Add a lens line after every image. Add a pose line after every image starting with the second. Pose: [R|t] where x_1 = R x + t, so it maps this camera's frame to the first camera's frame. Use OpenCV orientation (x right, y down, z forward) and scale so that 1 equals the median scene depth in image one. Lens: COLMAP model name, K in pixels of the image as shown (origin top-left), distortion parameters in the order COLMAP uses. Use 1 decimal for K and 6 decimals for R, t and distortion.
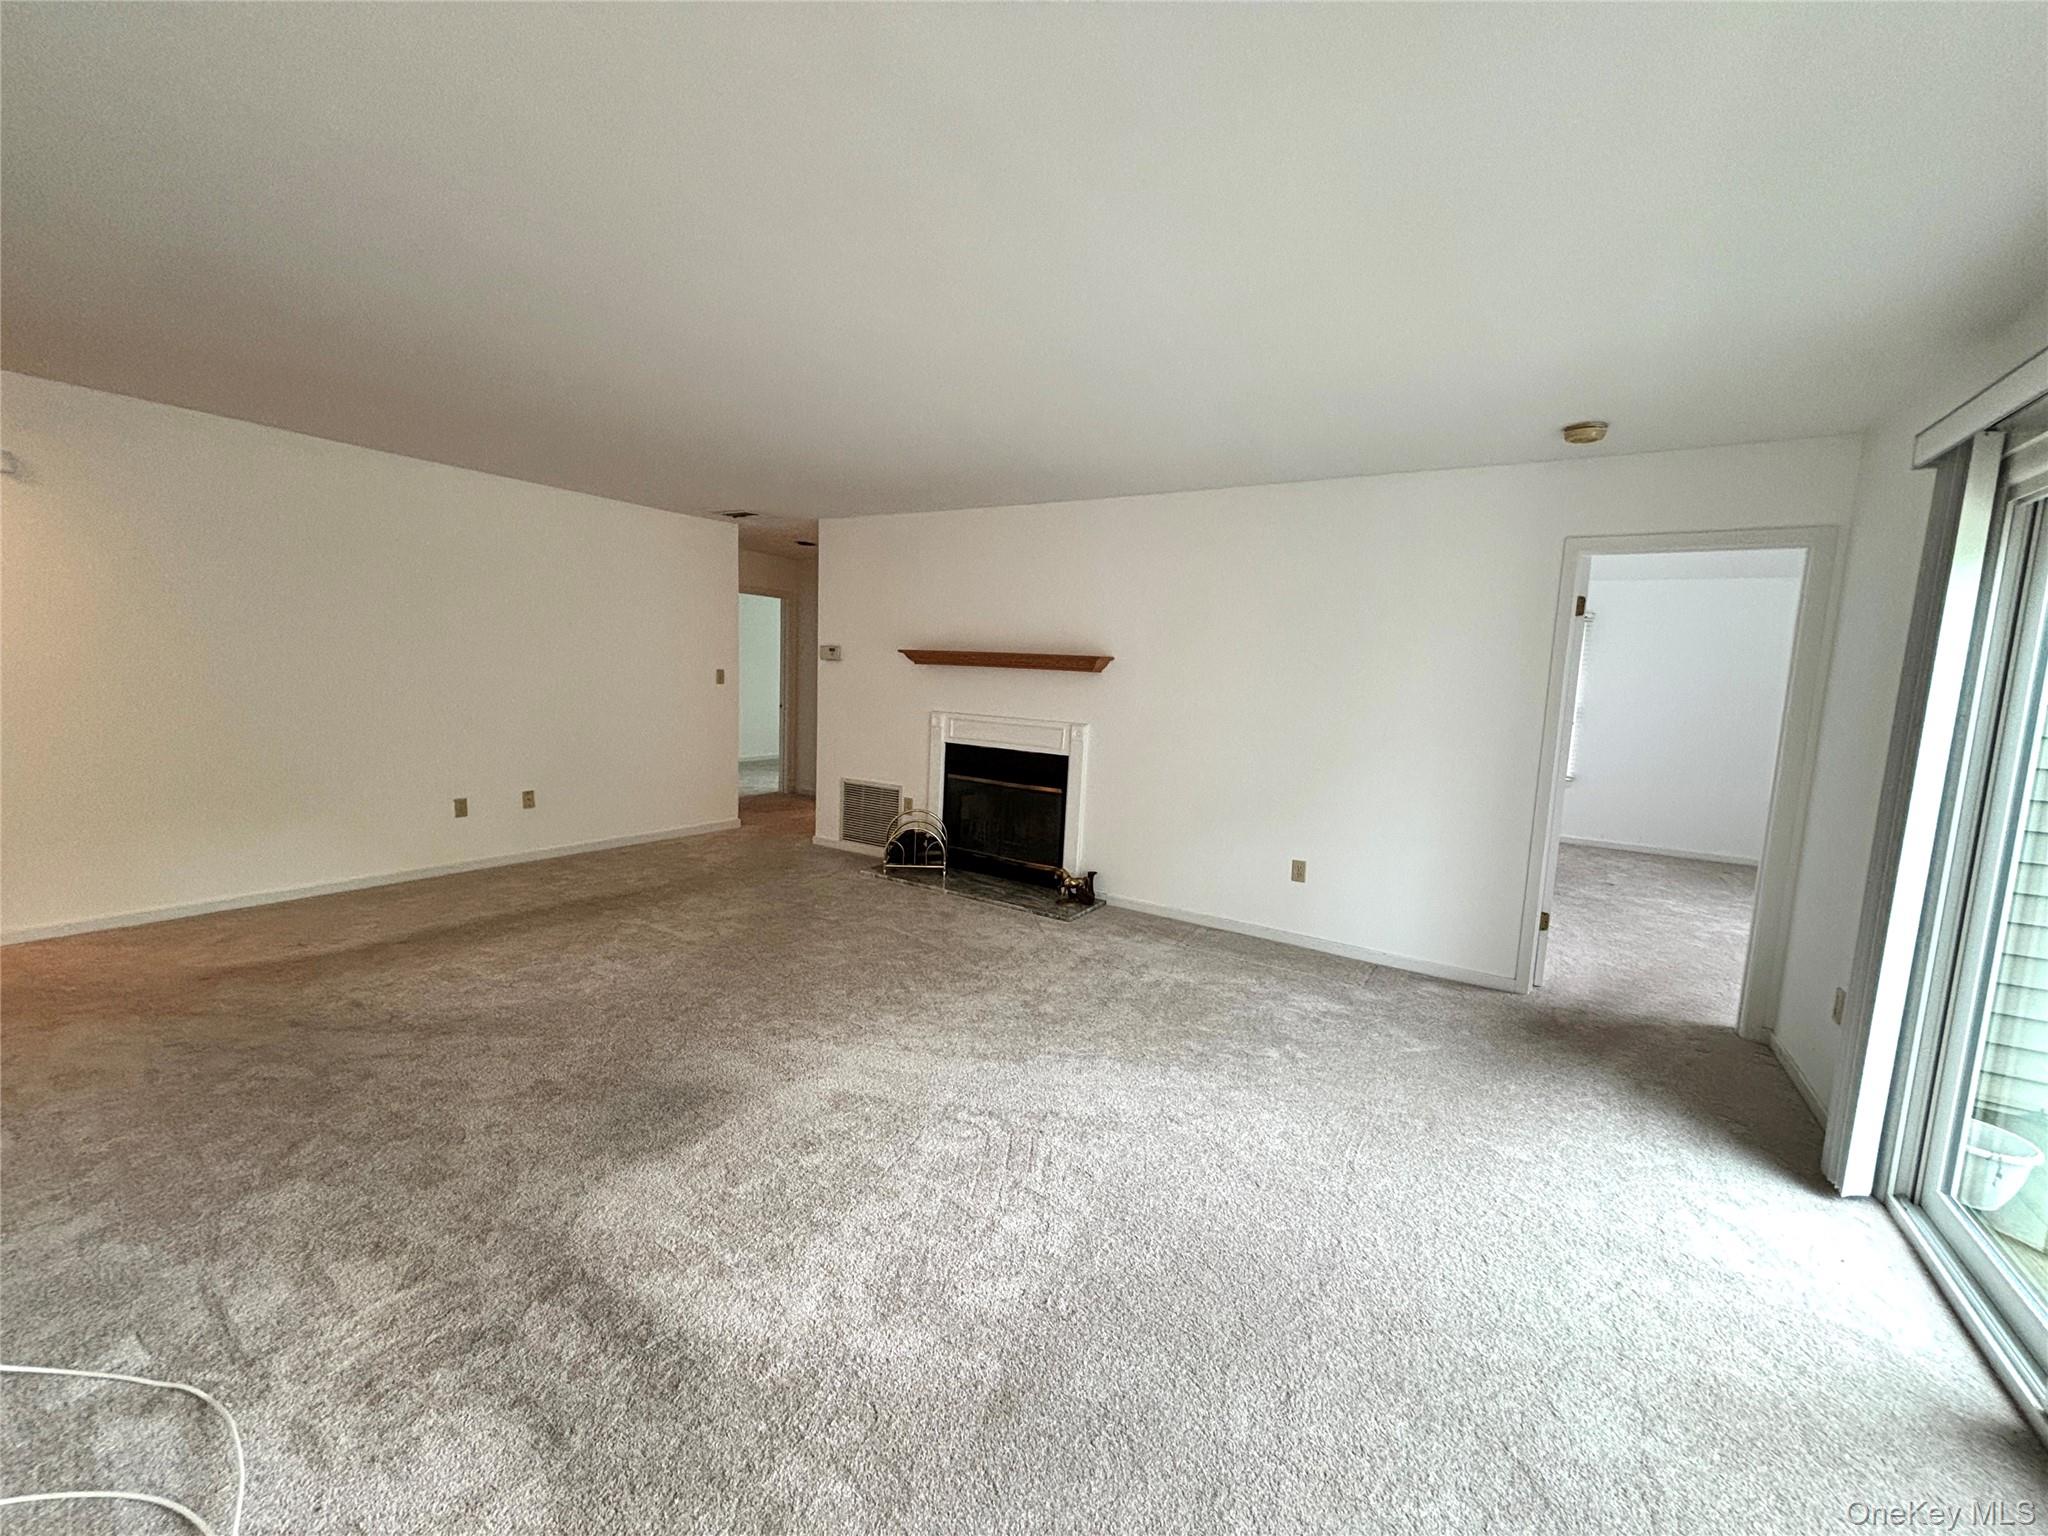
lens RADIAL K [[823.5, 0, 1023.4], [0, 823.5, 759.0], [0, 0, 1]] dist [0.008188, -0.000956]
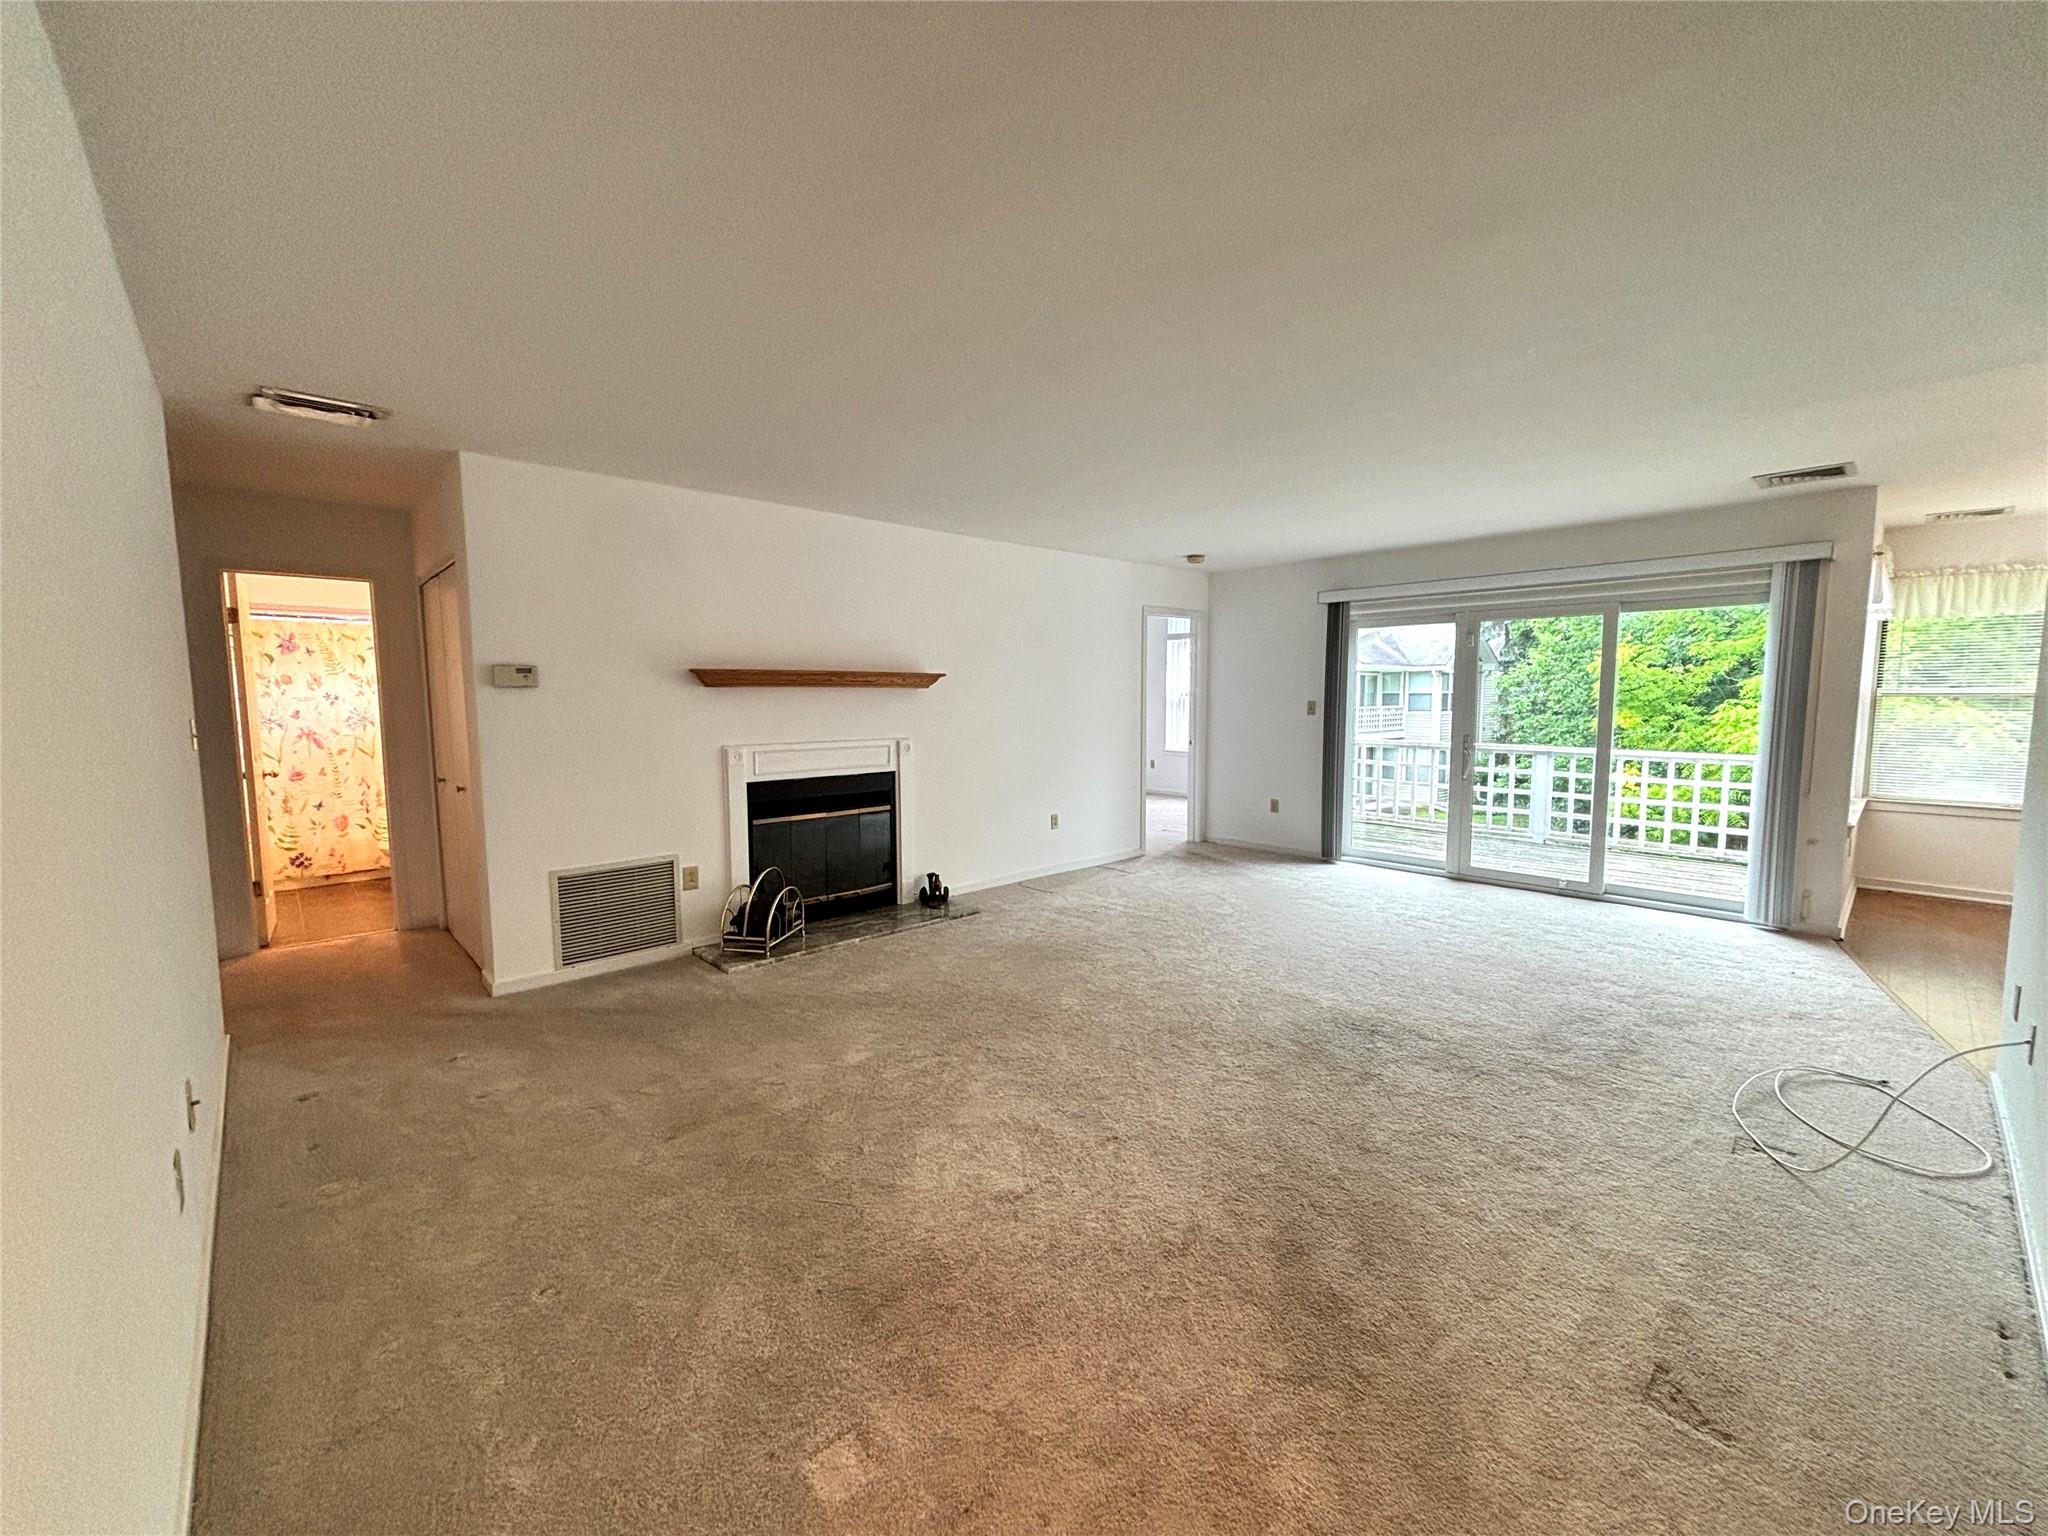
lens RADIAL K [[823.5, 0, 1026.2], [0, 823.5, 767.2], [0, 0, 1]] dist [0.008188, -0.000956]
pose [[0.242765, -0.131173, 0.961176, -0.825506], [0.120962, 0.987176, 0.104169, -0.088962], [-0.962514, 0.090977, 0.255519, 0.542735]]
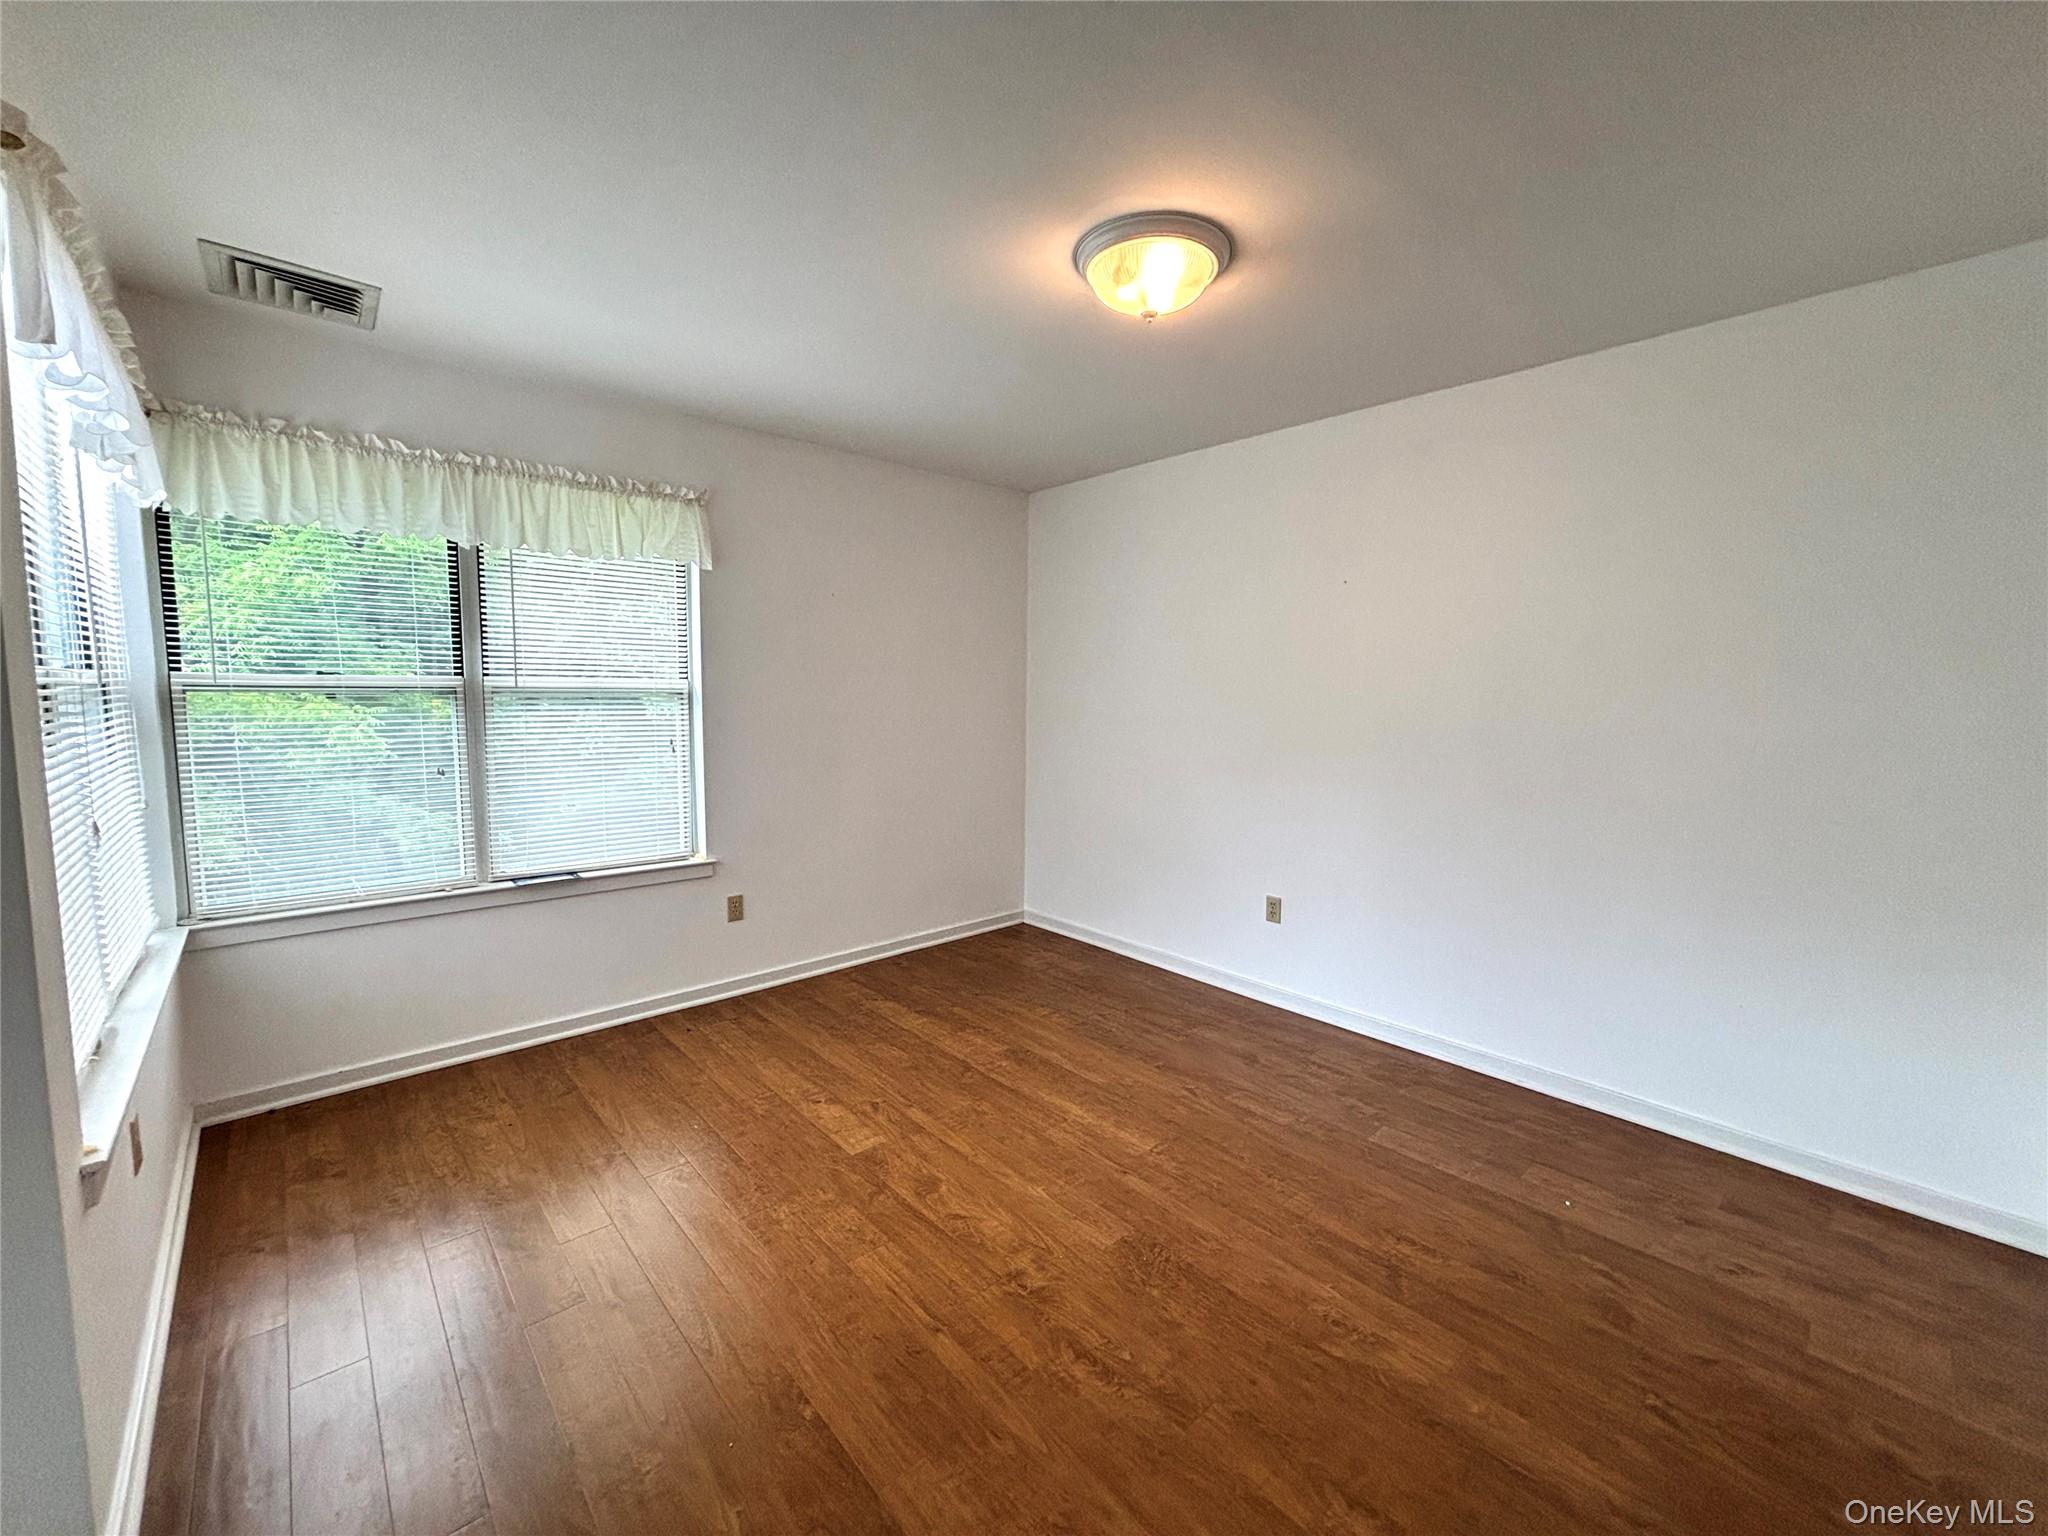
lens RADIAL K [[823.5, 0, 1041.3], [0, 823.5, 763.9], [0, 0, 1]] dist [0.008188, -0.000956]
pose [[-0.965884, -0.074764, 0.247950, -0.120496], [-0.022848, 0.978289, 0.205981, -0.003288], [-0.257967, 0.193289, -0.946622, 0.082903]]
